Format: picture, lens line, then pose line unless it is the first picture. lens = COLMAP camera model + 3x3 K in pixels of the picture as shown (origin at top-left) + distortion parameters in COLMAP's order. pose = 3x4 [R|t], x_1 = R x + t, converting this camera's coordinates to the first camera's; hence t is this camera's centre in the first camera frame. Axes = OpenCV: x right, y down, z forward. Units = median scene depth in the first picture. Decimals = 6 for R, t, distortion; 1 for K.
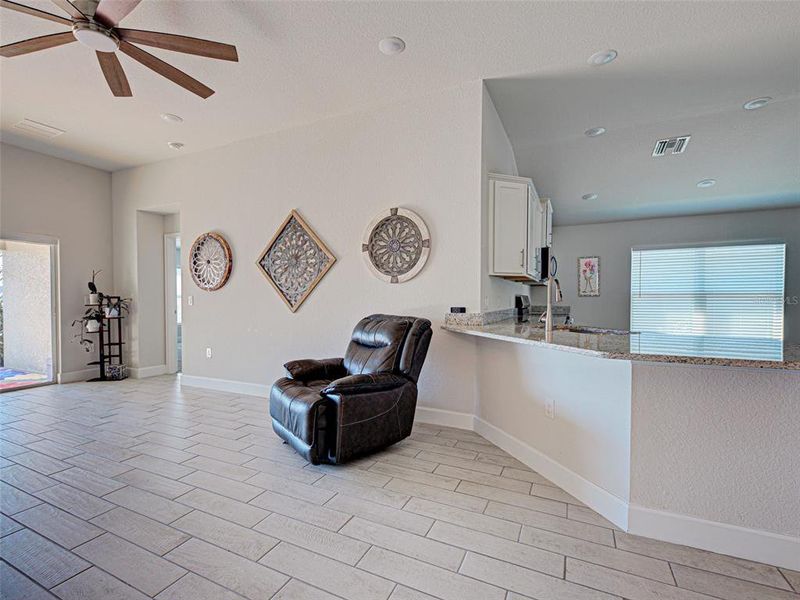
lens RADIAL K [[370.2, 0, 393.2], [0, 370.2, 303.6], [0, 0, 1]] dist [0.007149, -0.003559]
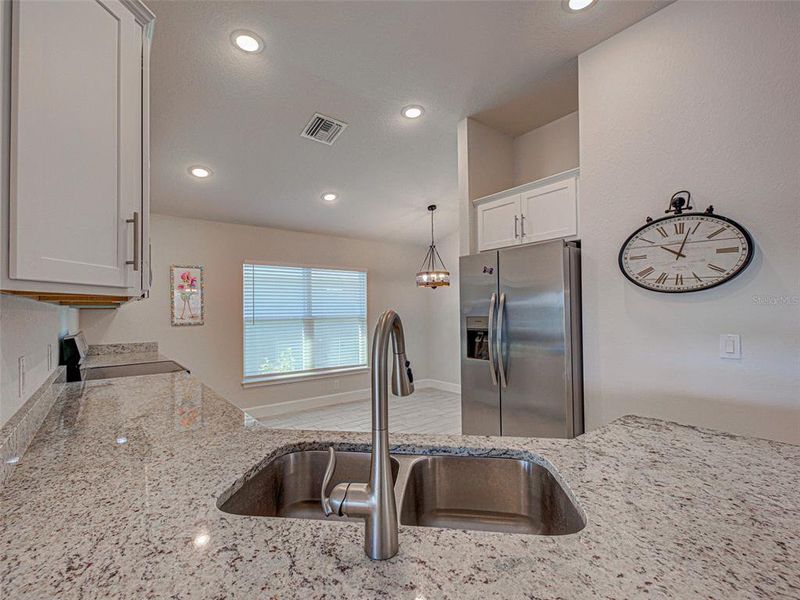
lens RADIAL K [[370.2, 0, 396.8], [0, 370.2, 305.3], [0, 0, 1]] dist [0.007149, -0.003559]
pose [[0.438993, 0.008376, 0.898452, 0.164873], [0.025643, 0.999432, -0.021846, -0.054897], [-0.898125, 0.032629, 0.438529, 0.658739]]
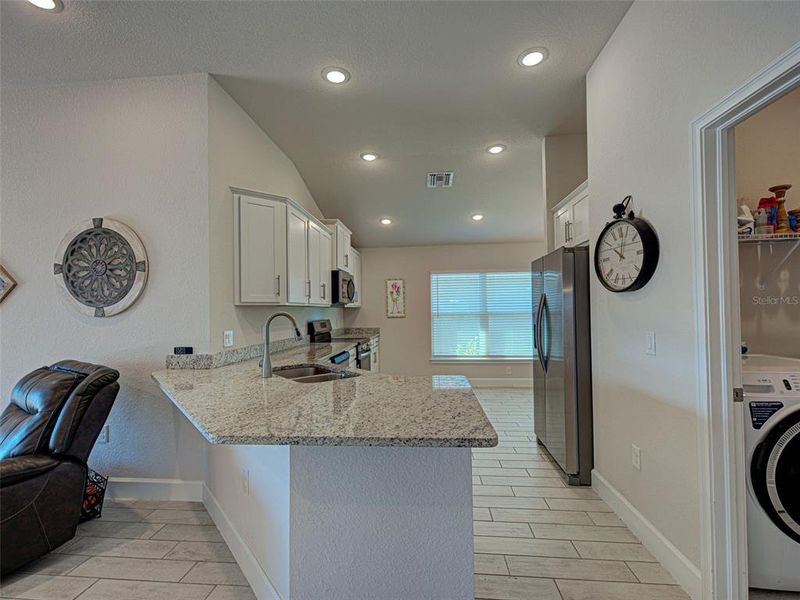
lens RADIAL K [[370.2, 0, 394.1], [0, 370.2, 301.5], [0, 0, 1]] dist [0.007149, -0.003559]
pose [[0.937116, -0.007234, 0.348943, 0.299367], [0.021698, 0.999059, -0.037561, -0.044962], [-0.348343, 0.042770, 0.936391, 0.079811]]
